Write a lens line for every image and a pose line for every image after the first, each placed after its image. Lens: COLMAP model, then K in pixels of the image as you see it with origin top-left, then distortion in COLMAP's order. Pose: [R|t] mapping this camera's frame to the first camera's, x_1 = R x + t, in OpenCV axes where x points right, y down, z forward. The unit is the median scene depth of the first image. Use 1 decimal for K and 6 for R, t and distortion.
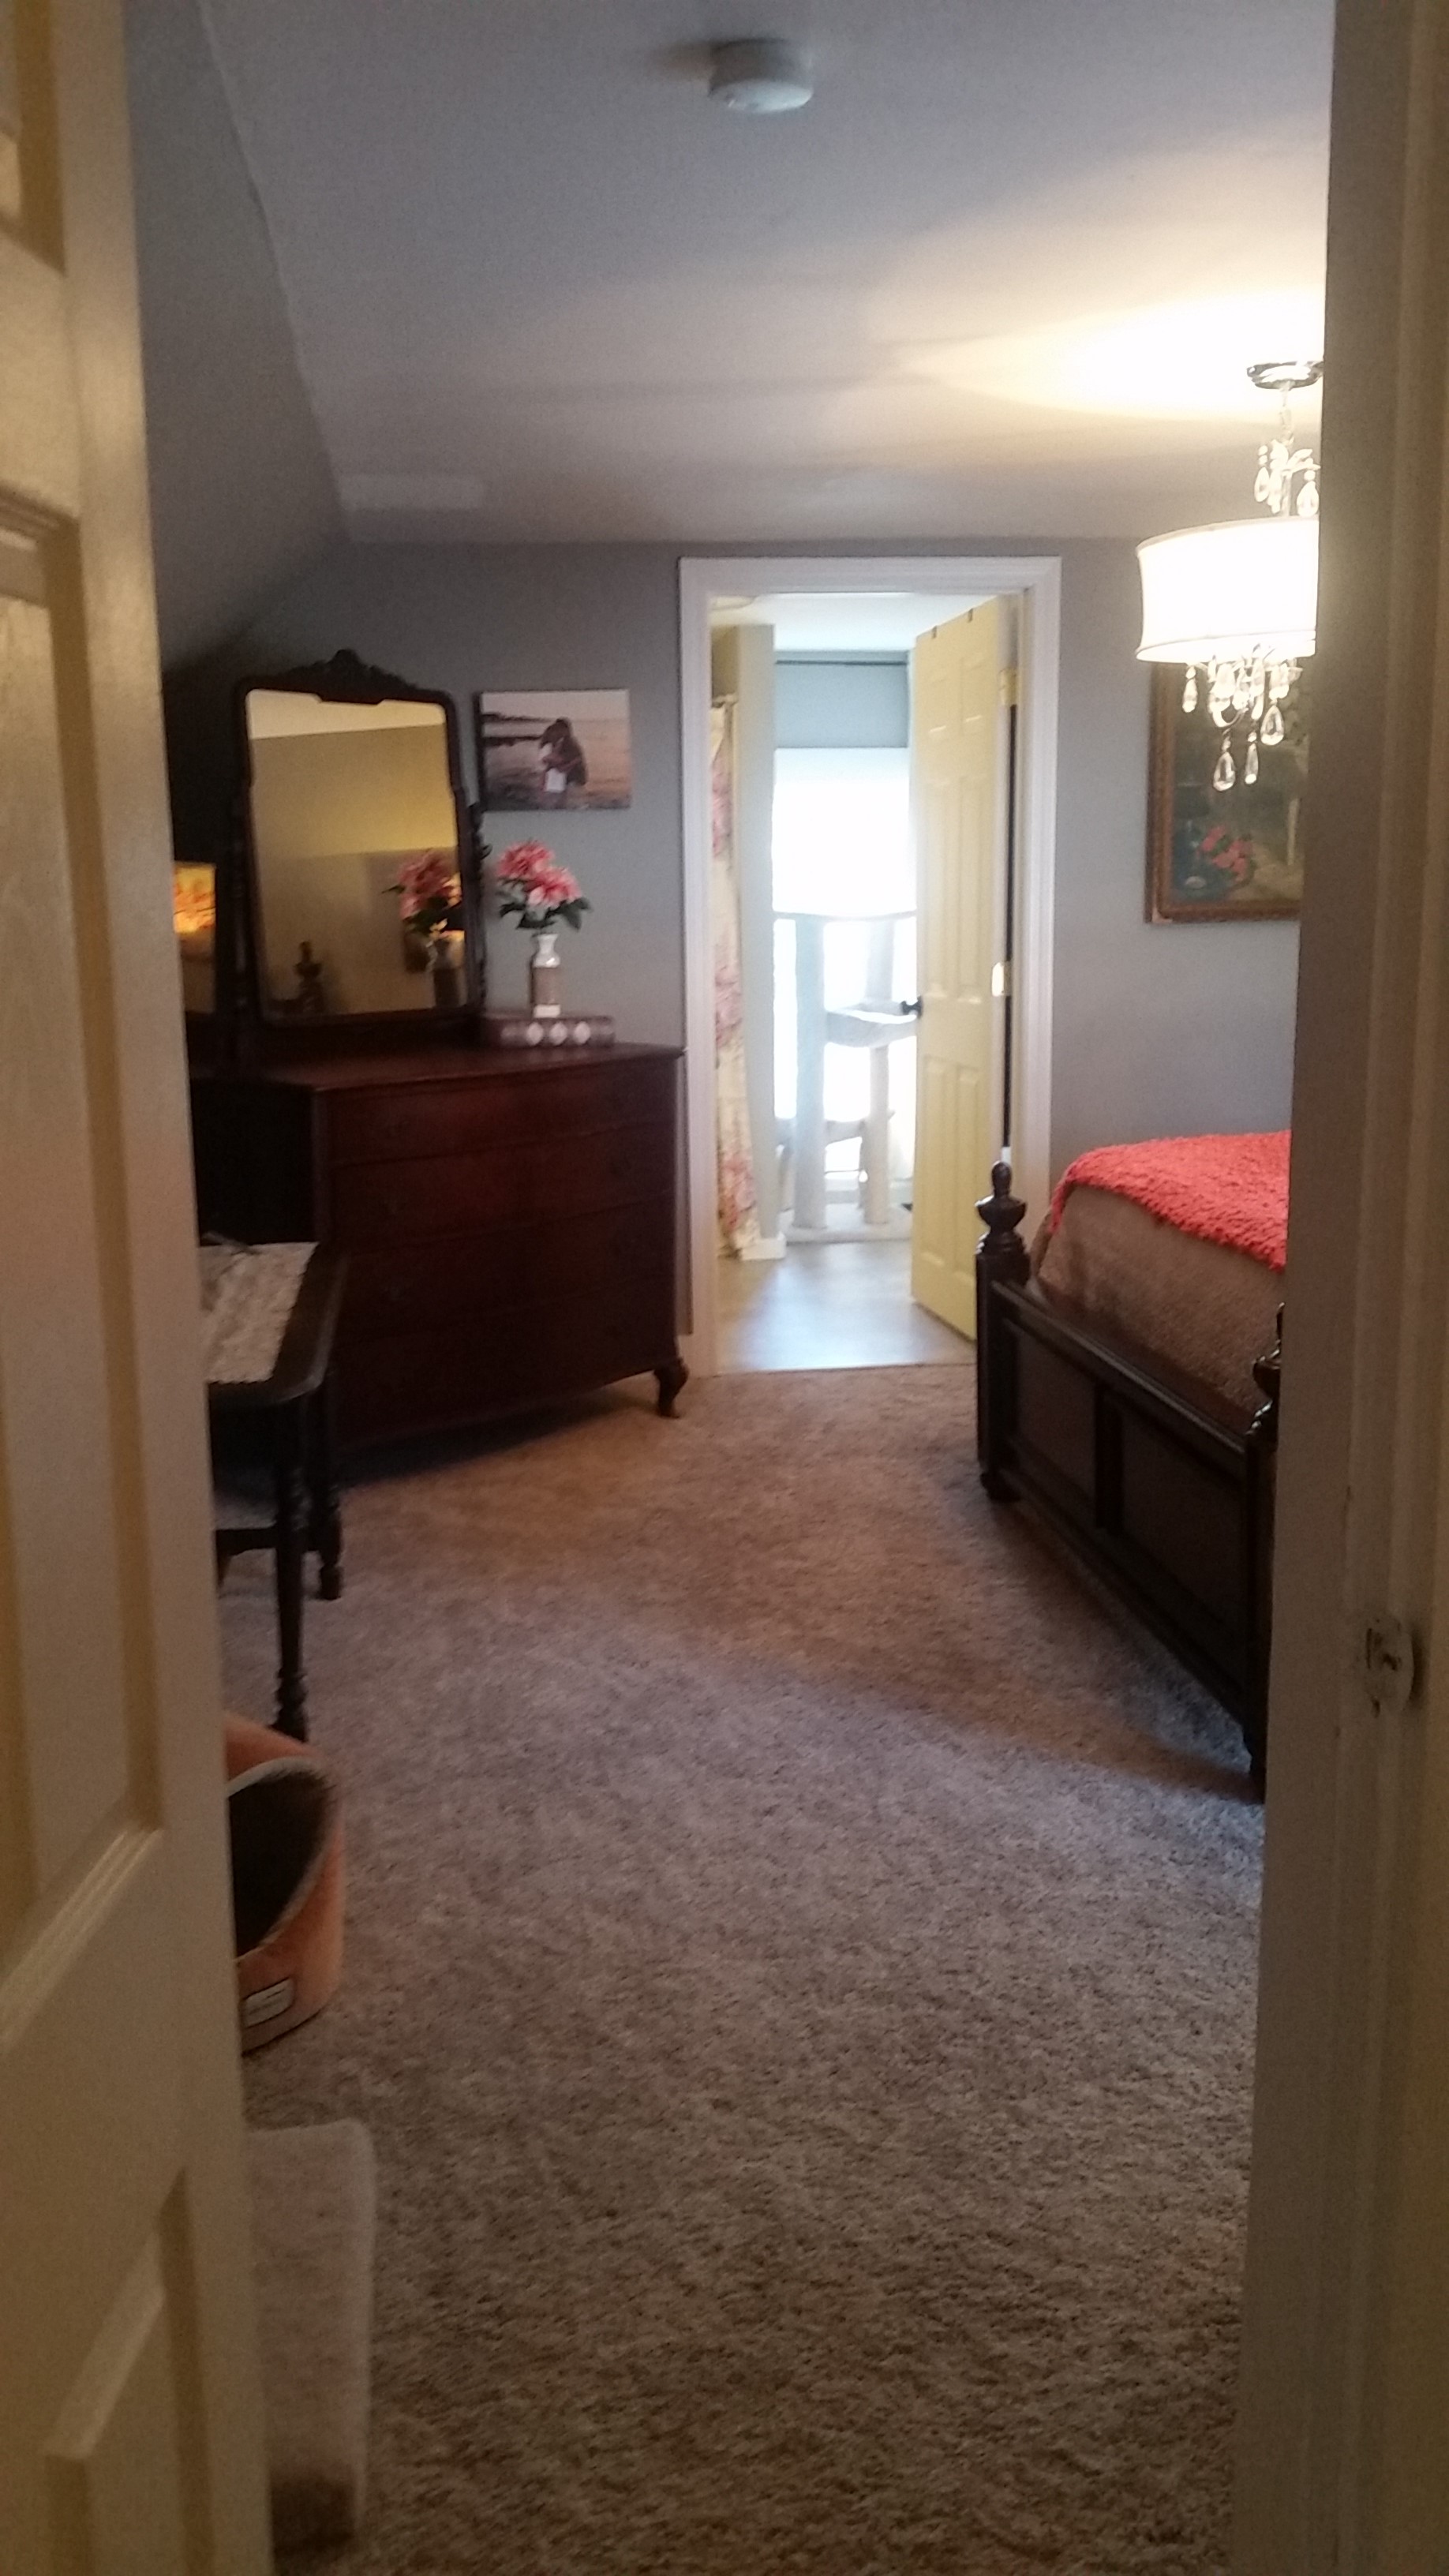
lens RADIAL K [[2078.6, 0, 687.5], [0, 2078.6, 1283.3], [0, 0, 1]] dist [0.101338, -0.258700]
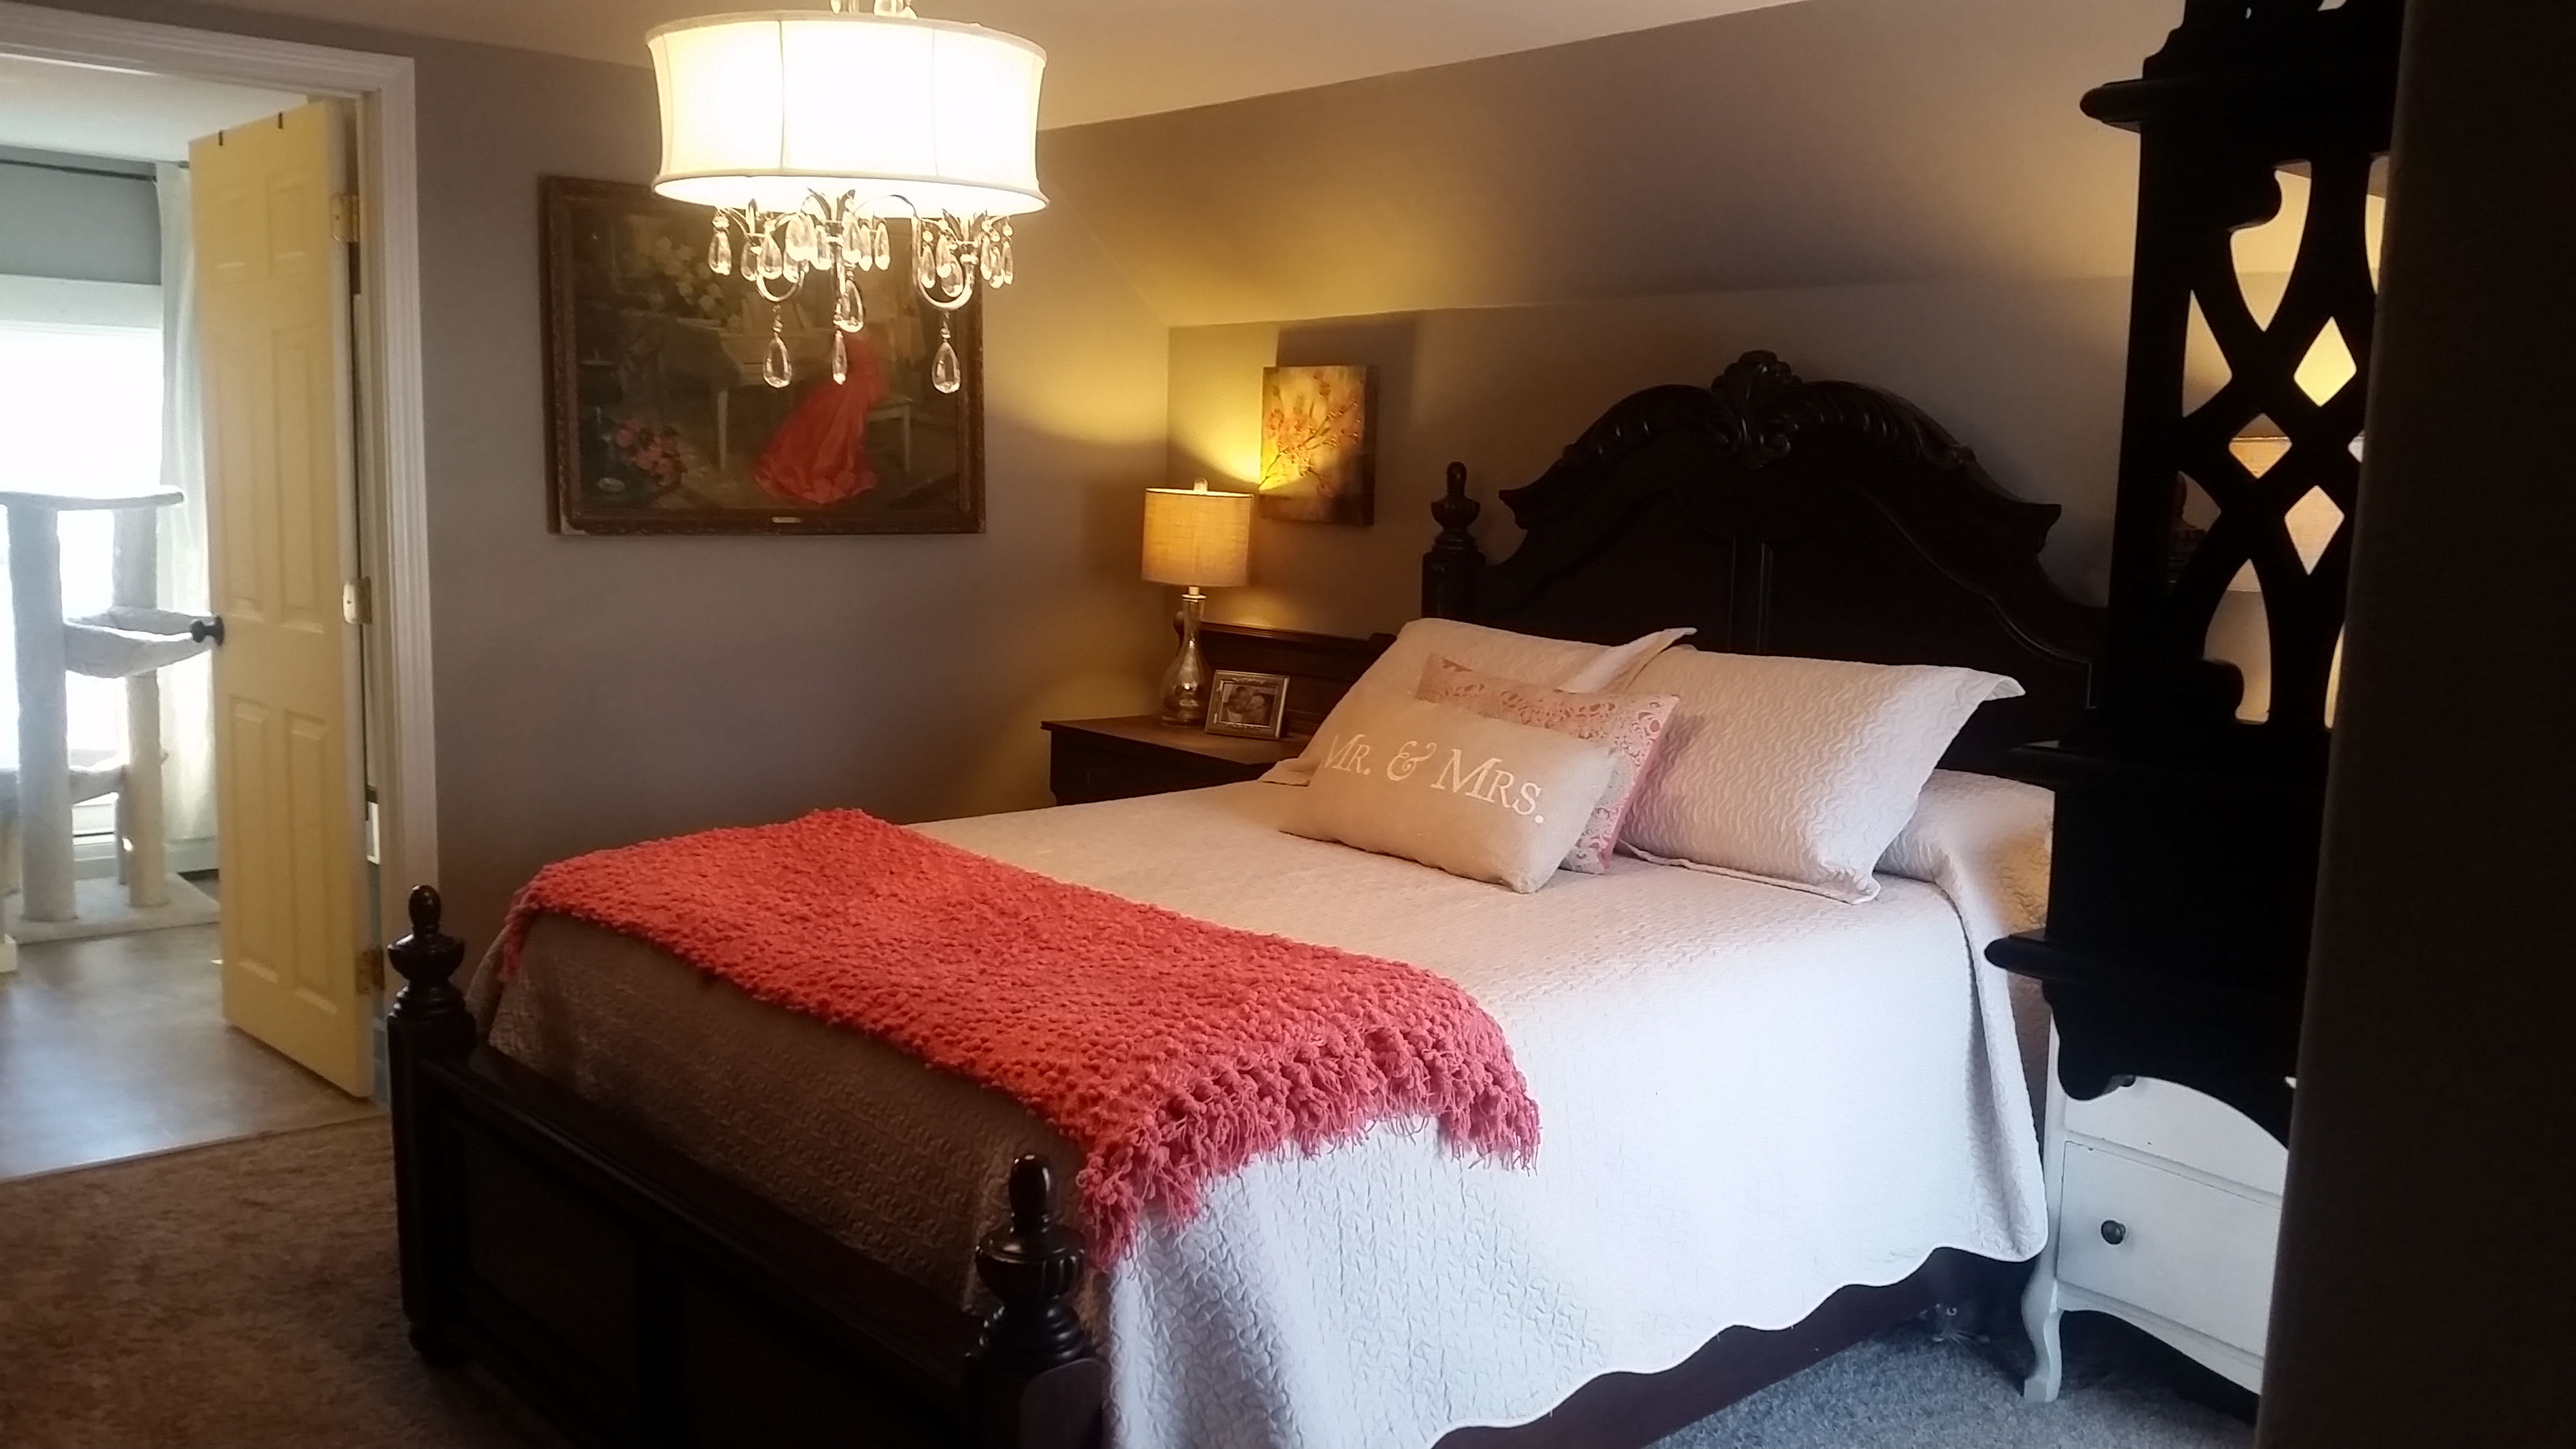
lens RADIAL K [[2078.6, 0, 1273.5], [0, 2078.6, 746.8], [0, 0, 1]] dist [0.101338, -0.258700]
pose [[0.816149, -0.039168, 0.576513, -0.016398], [0.068237, 0.997252, -0.028848, -0.051462], [-0.573799, 0.062884, 0.816579, 0.207861]]
